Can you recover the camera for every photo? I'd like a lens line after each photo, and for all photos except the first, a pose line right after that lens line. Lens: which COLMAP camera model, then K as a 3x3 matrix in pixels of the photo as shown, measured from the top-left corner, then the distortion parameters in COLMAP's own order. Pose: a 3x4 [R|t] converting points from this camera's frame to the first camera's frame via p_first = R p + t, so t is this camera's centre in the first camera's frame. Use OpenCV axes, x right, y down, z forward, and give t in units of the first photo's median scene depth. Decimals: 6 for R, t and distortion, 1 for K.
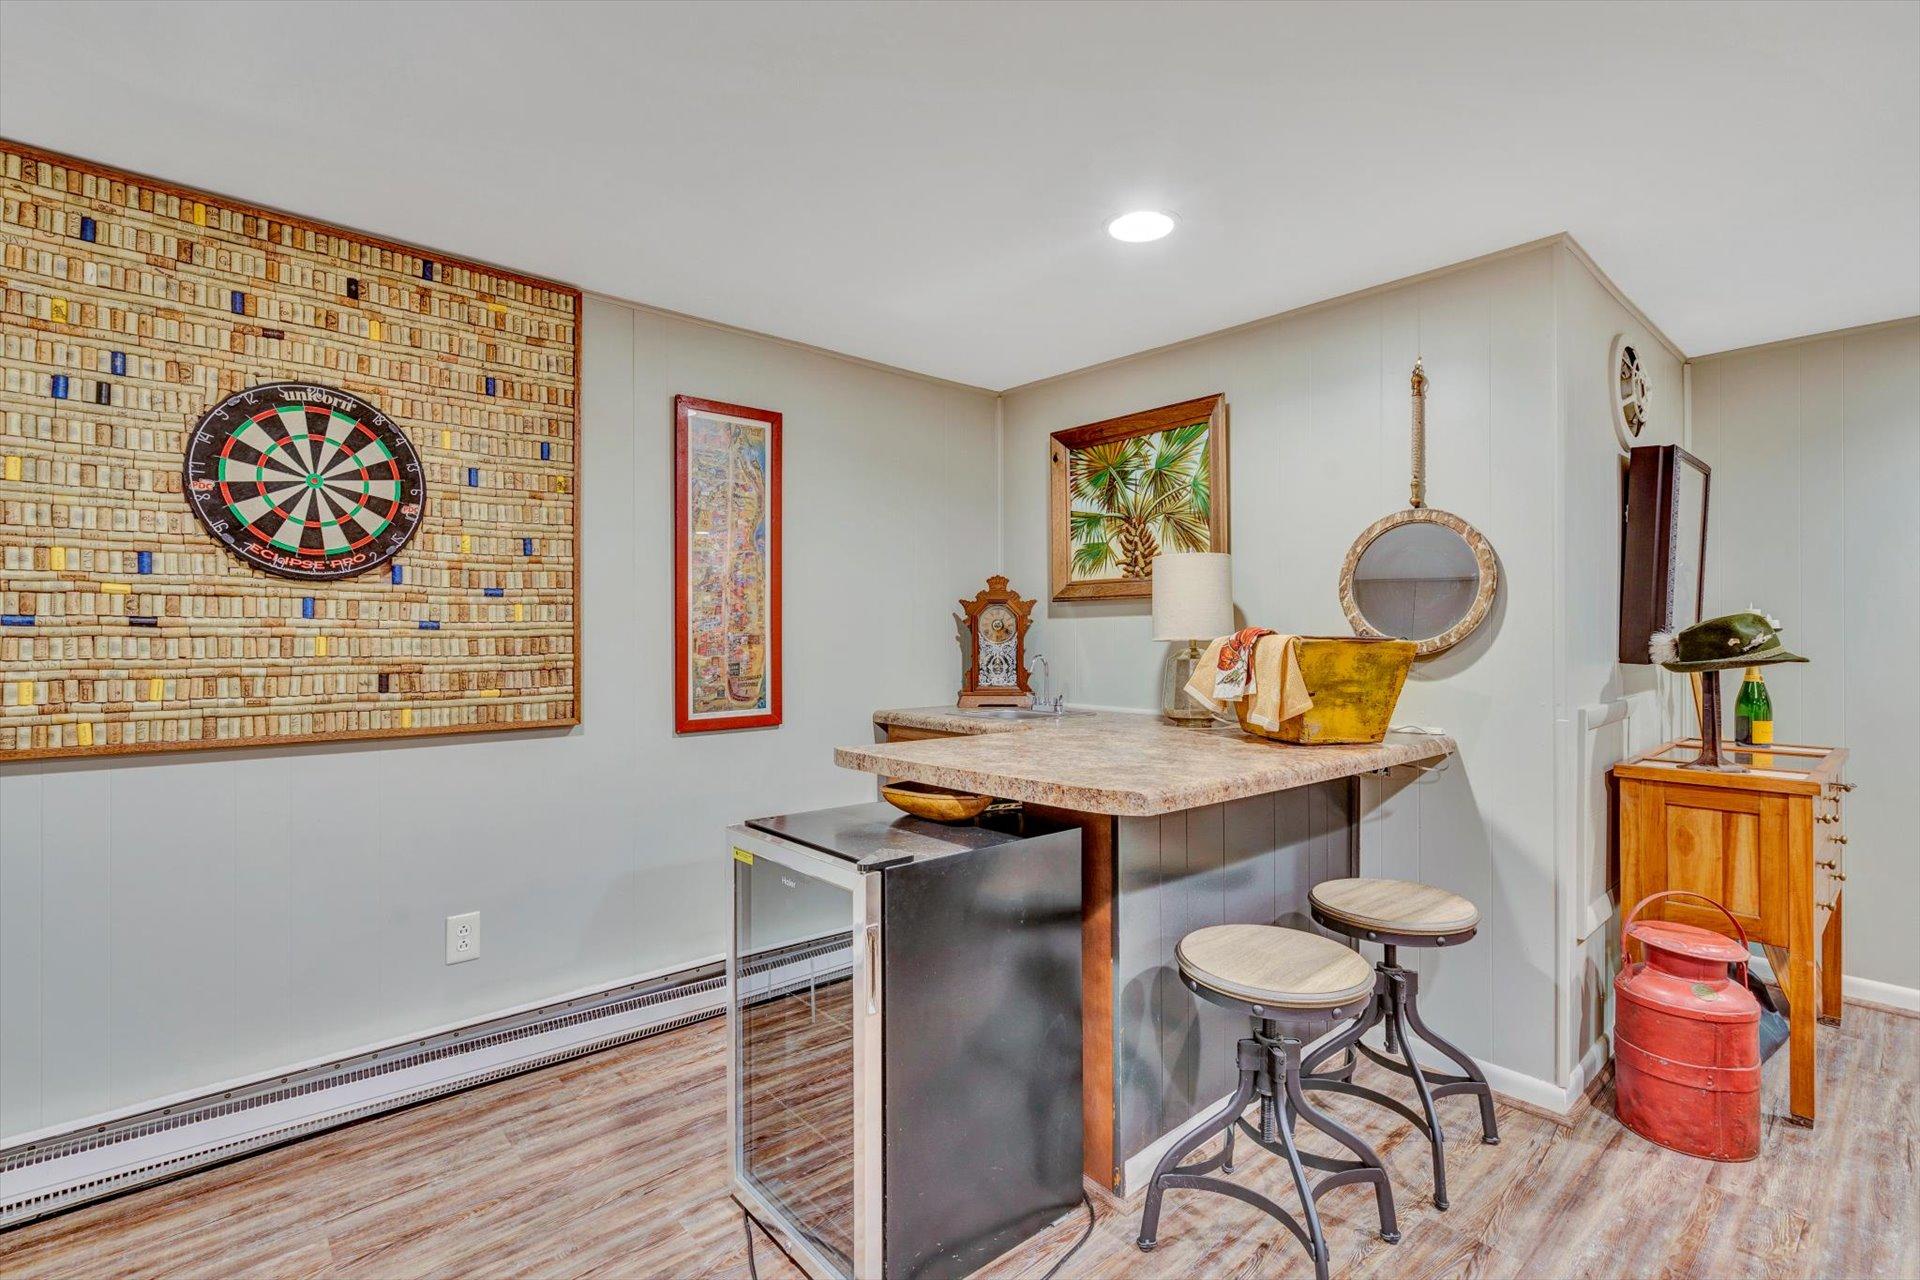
lens RADIAL K [[874.3, 0, 966.8], [0, 874.3, 650.3], [0, 0, 1]] dist [0.000561, 0.000305]
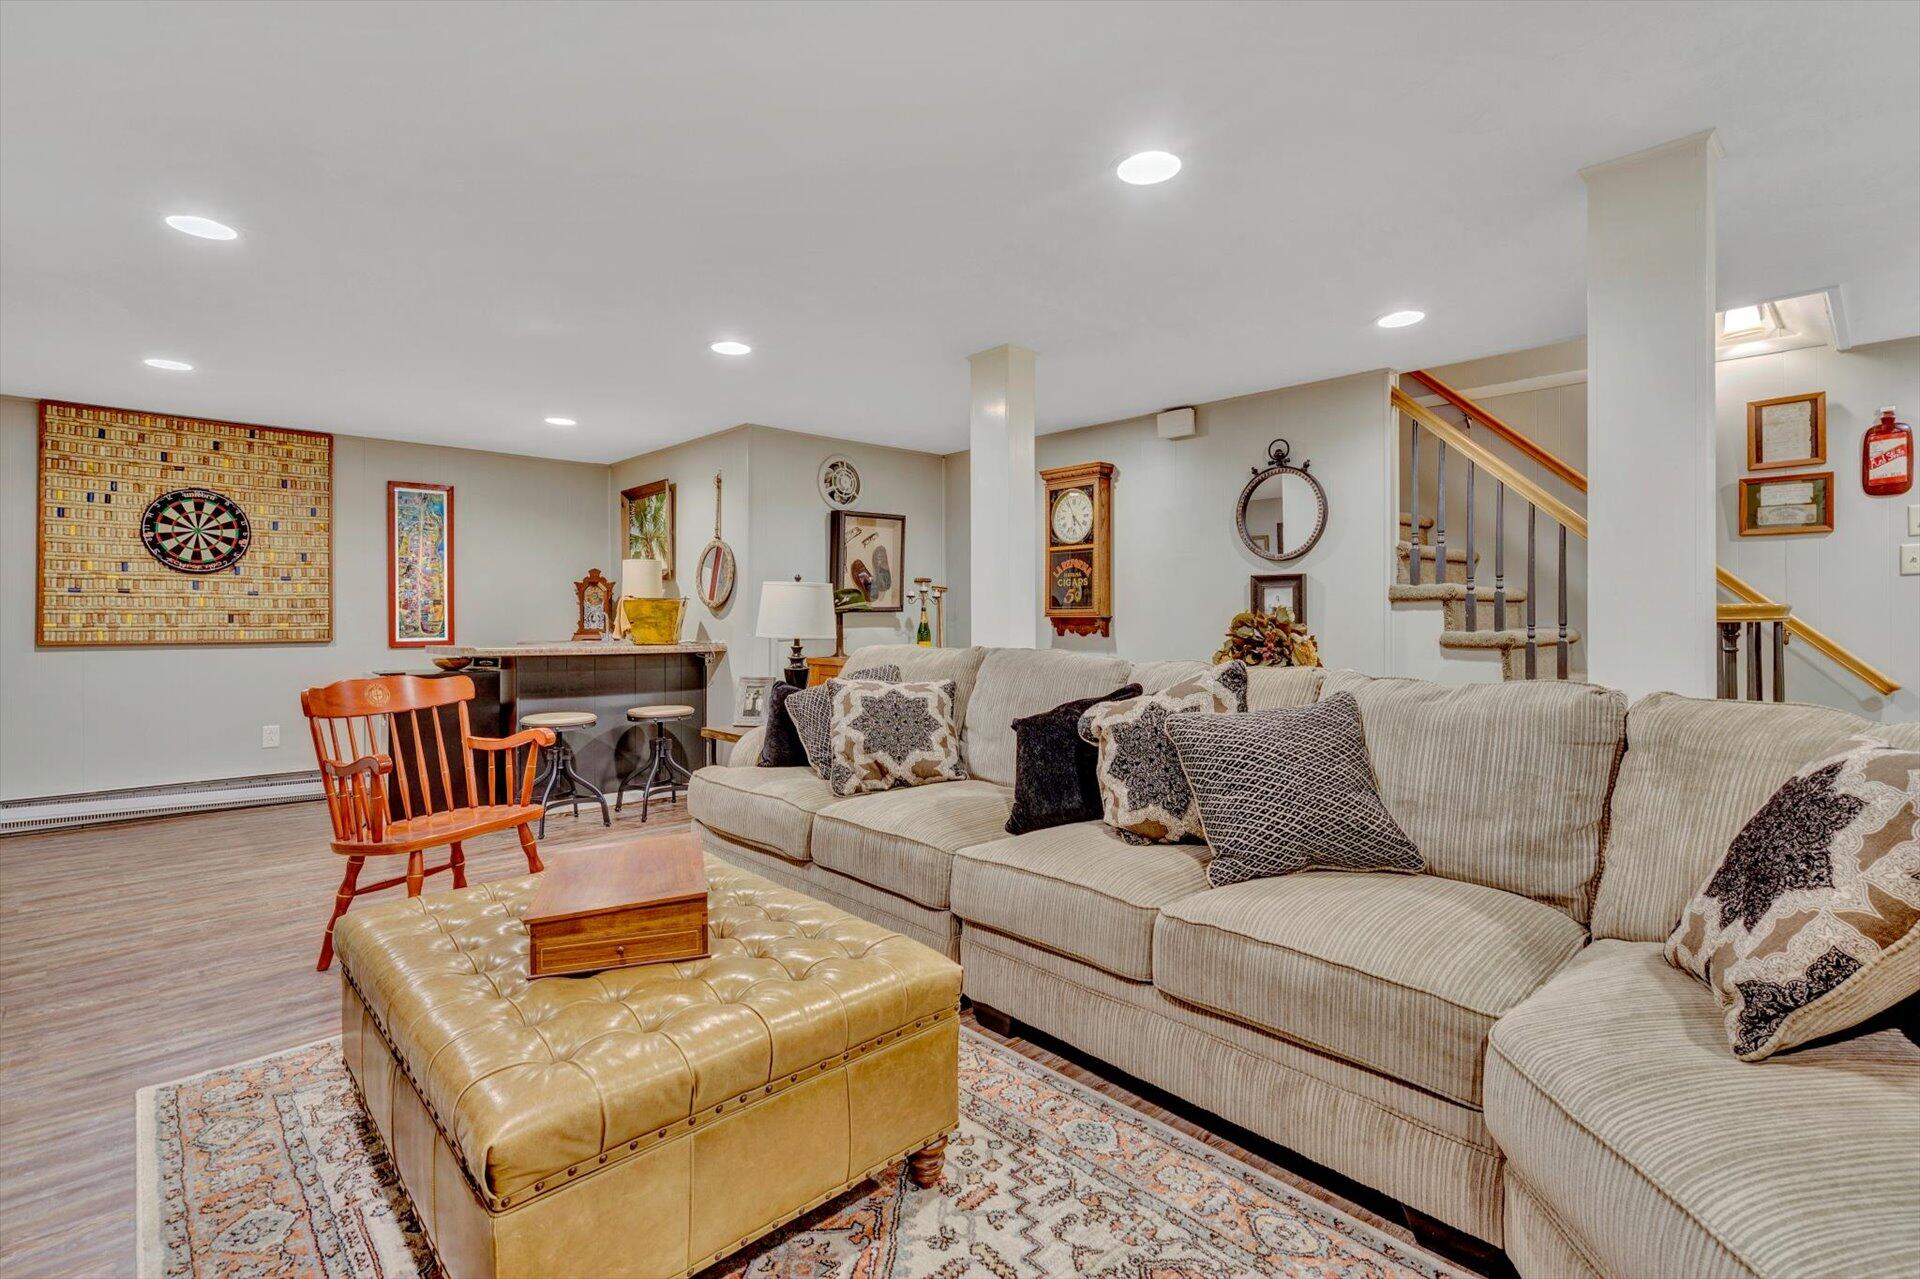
lens RADIAL K [[882.8, 0, 960.5], [0, 882.8, 631.3], [0, 0, 1]] dist [0.001053, 0.000375]
pose [[0.999893, -0.000525, 0.014641, 1.202695], [0.000536, 1.000000, -0.000736, 0.073663], [-0.014640, 0.000744, 0.999893, -1.329723]]
